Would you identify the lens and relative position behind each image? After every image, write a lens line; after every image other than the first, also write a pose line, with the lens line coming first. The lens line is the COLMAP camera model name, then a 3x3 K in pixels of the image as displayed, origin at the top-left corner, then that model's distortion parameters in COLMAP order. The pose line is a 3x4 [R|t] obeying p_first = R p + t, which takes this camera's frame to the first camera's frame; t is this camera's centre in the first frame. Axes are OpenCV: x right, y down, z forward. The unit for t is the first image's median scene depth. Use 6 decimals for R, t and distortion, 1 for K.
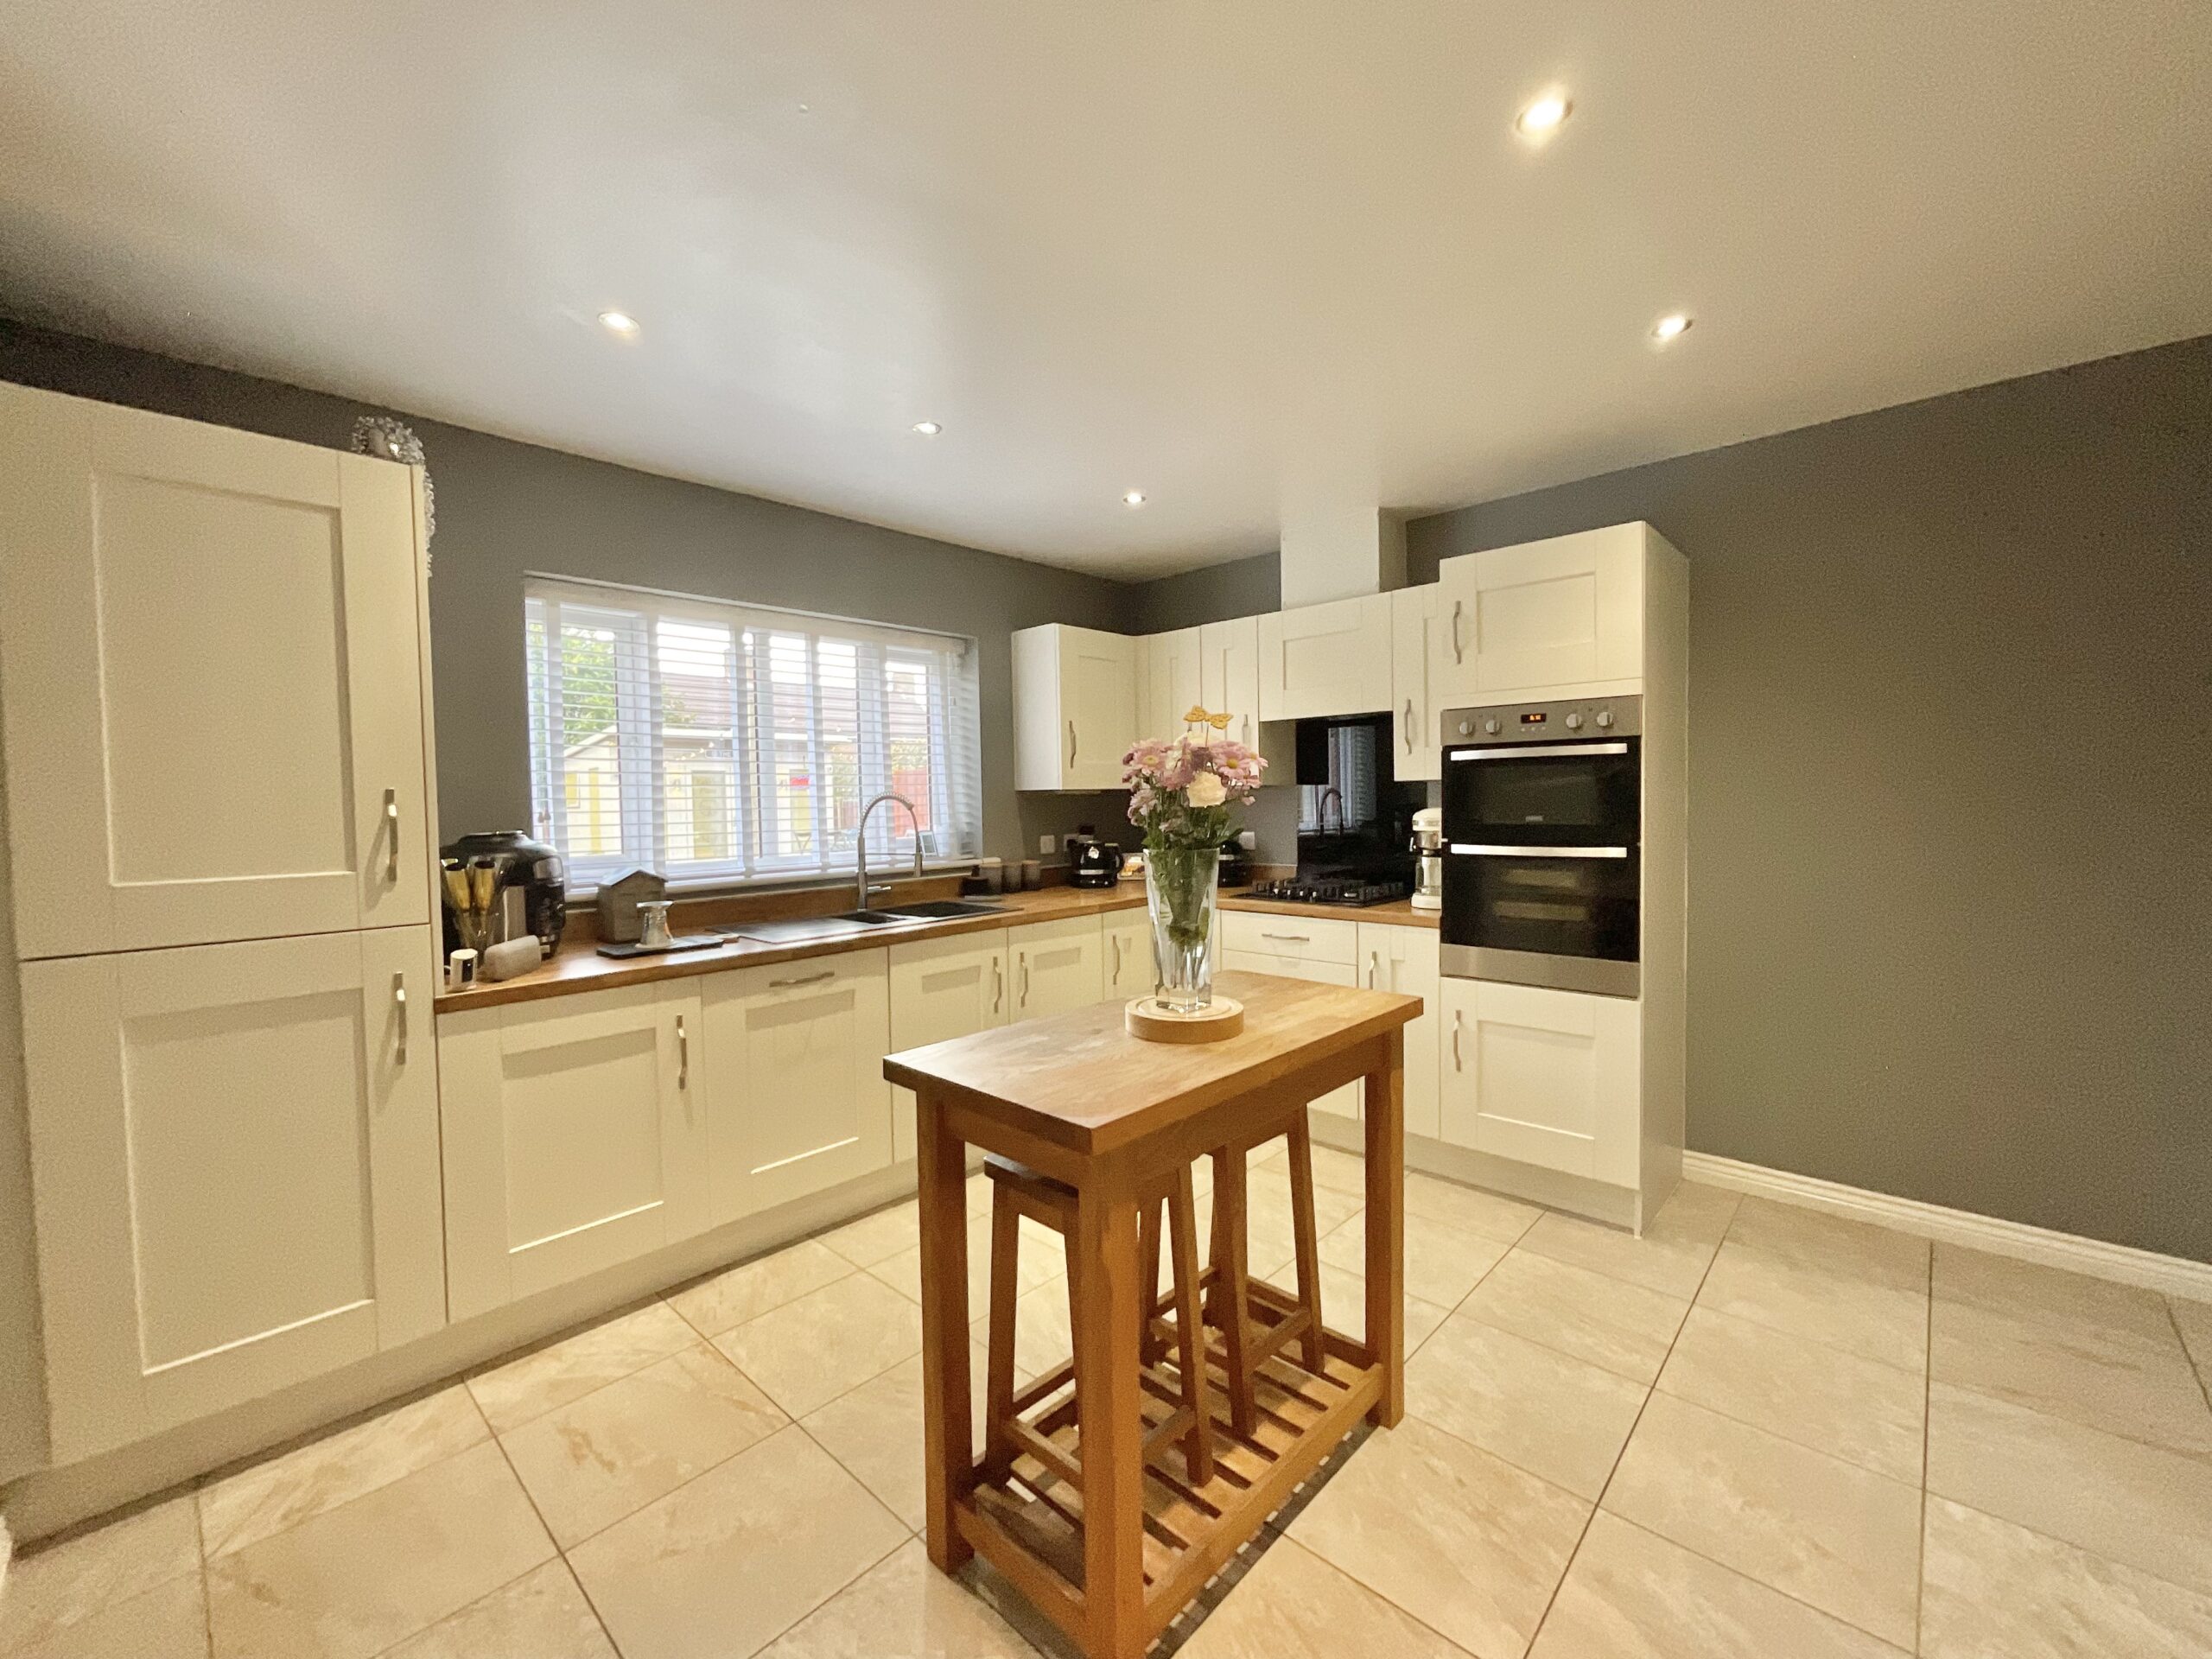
lens RADIAL K [[896.6, 0, 1106.0], [0, 896.6, 829.5], [0, 0, 1]] dist [0.000212, 0.000270]
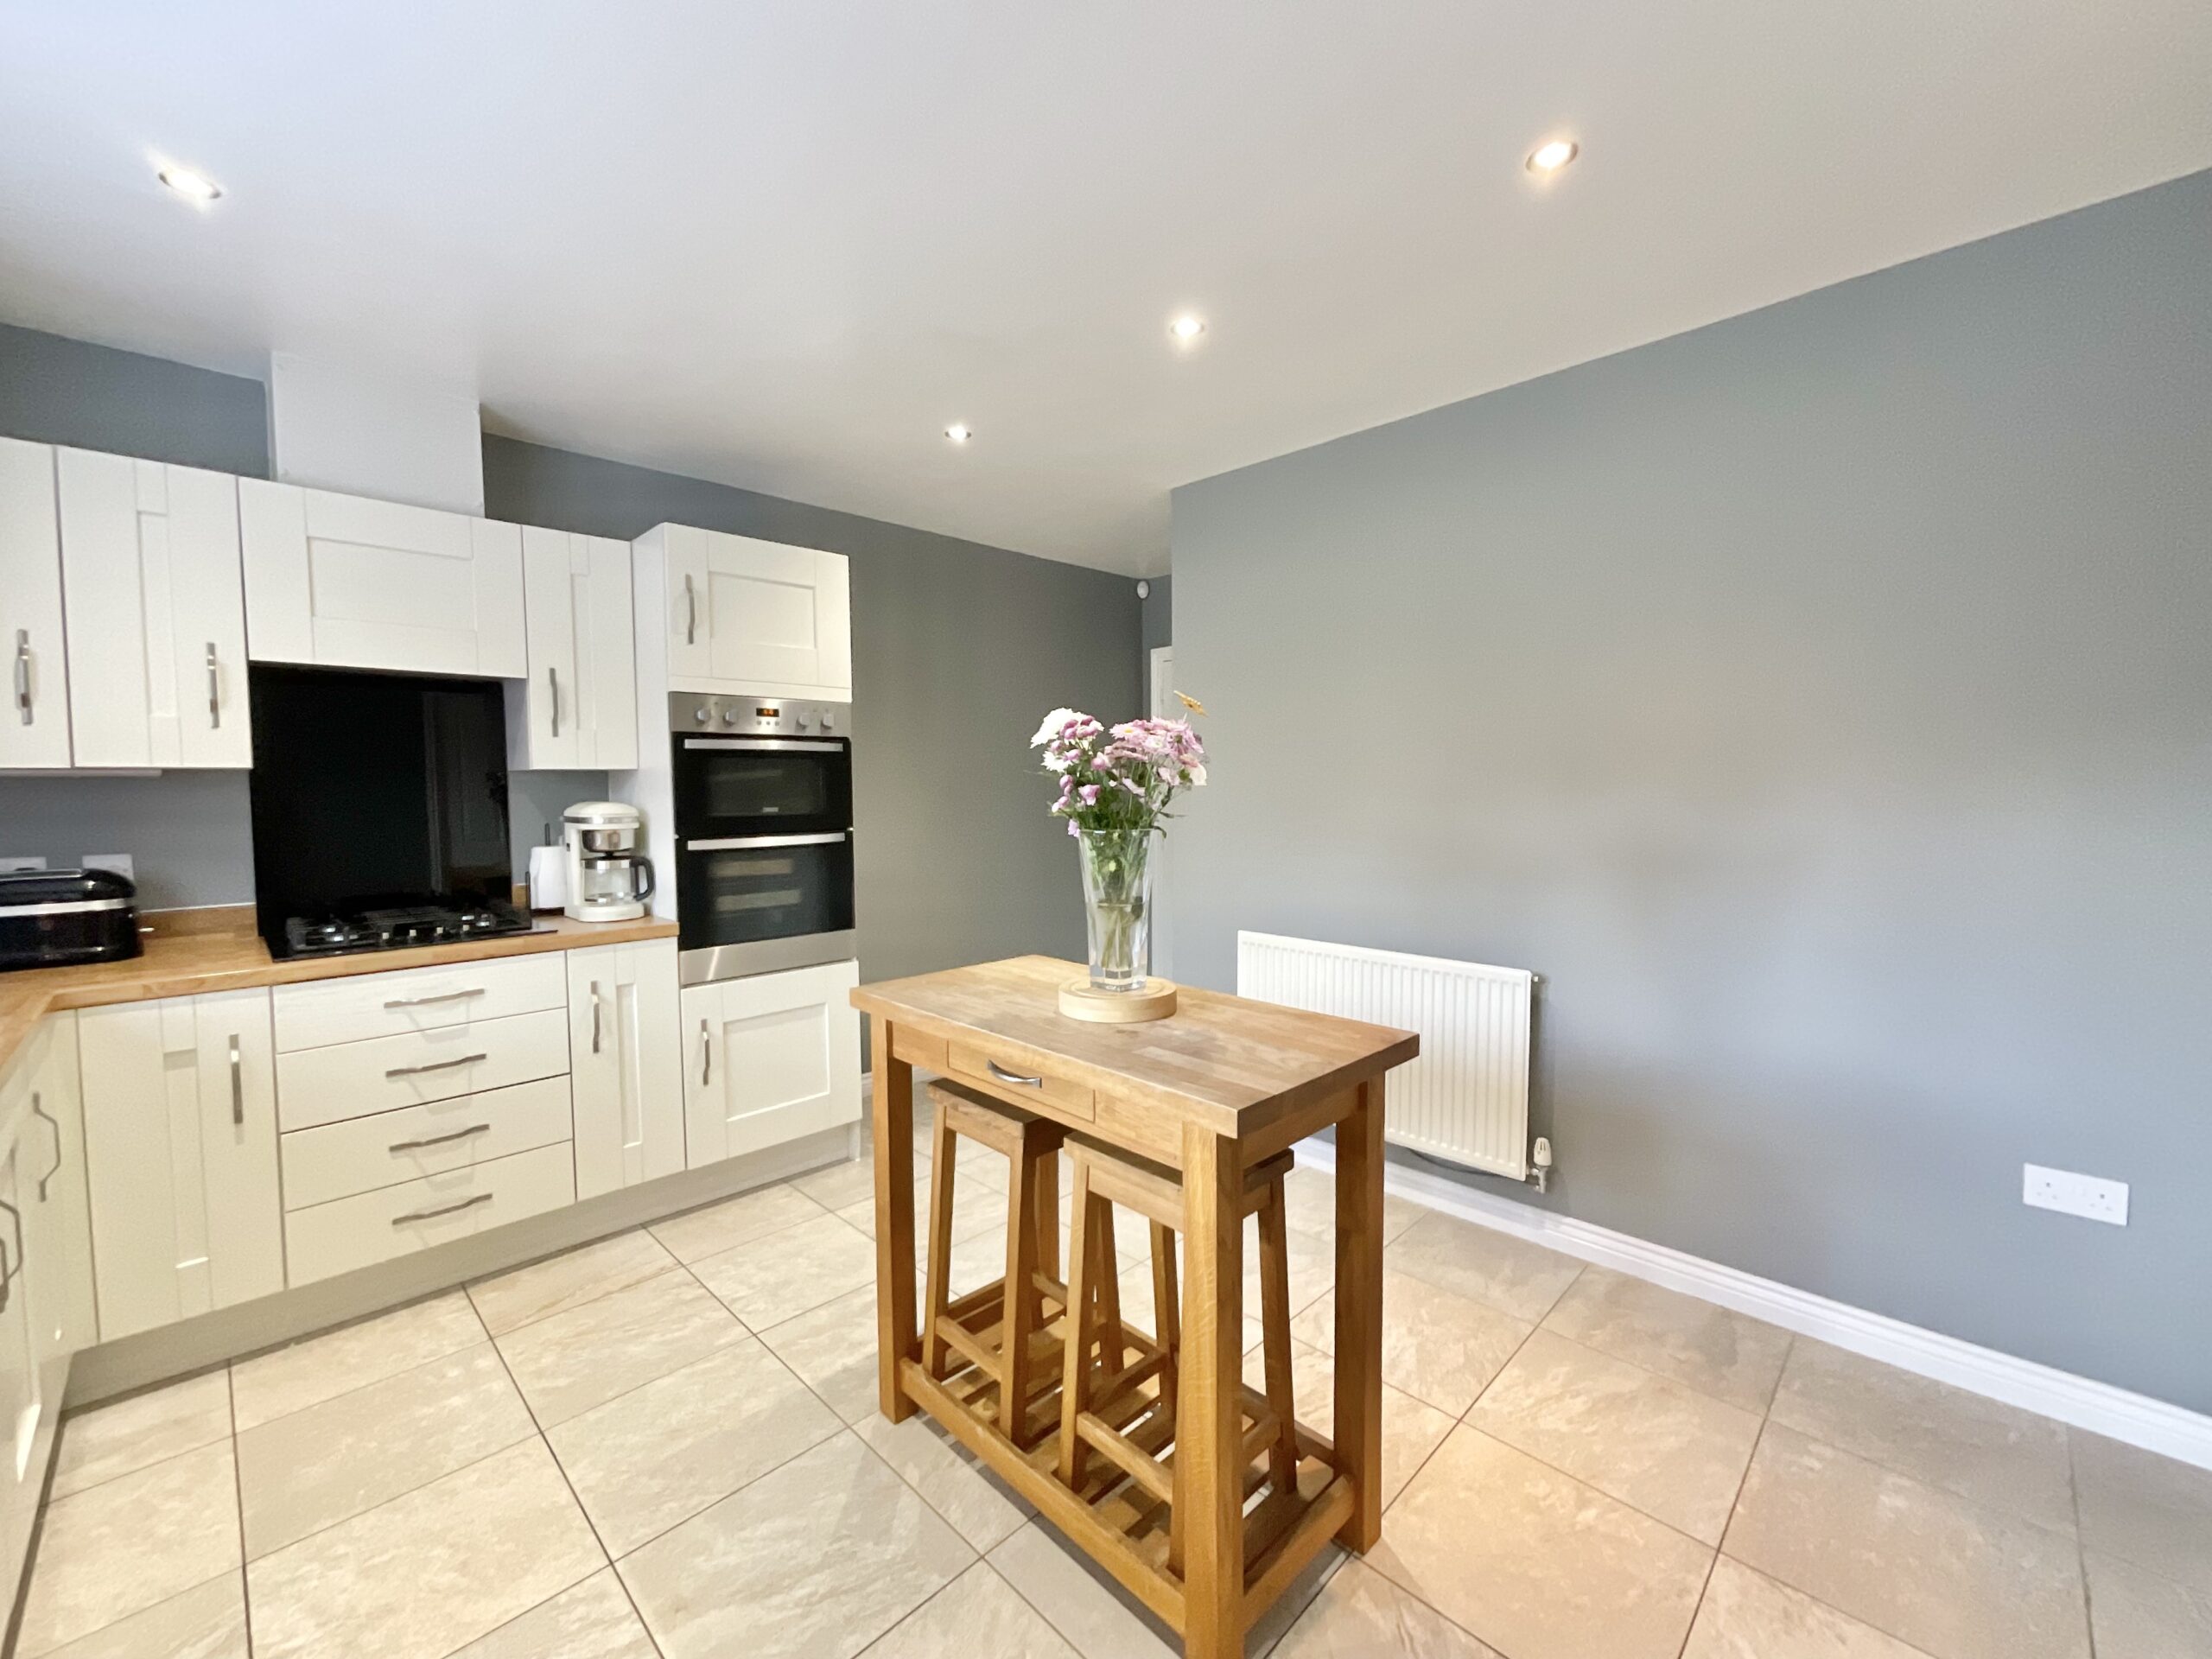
lens RADIAL K [[896.6, 0, 1106.0], [0, 896.6, 829.5], [0, 0, 1]] dist [0.000212, 0.000270]
pose [[0.029276, -0.032788, 0.999033, -0.521690], [0.042802, 0.998586, 0.031519, -0.005455], [-0.998655, 0.041837, 0.030638, 0.561768]]
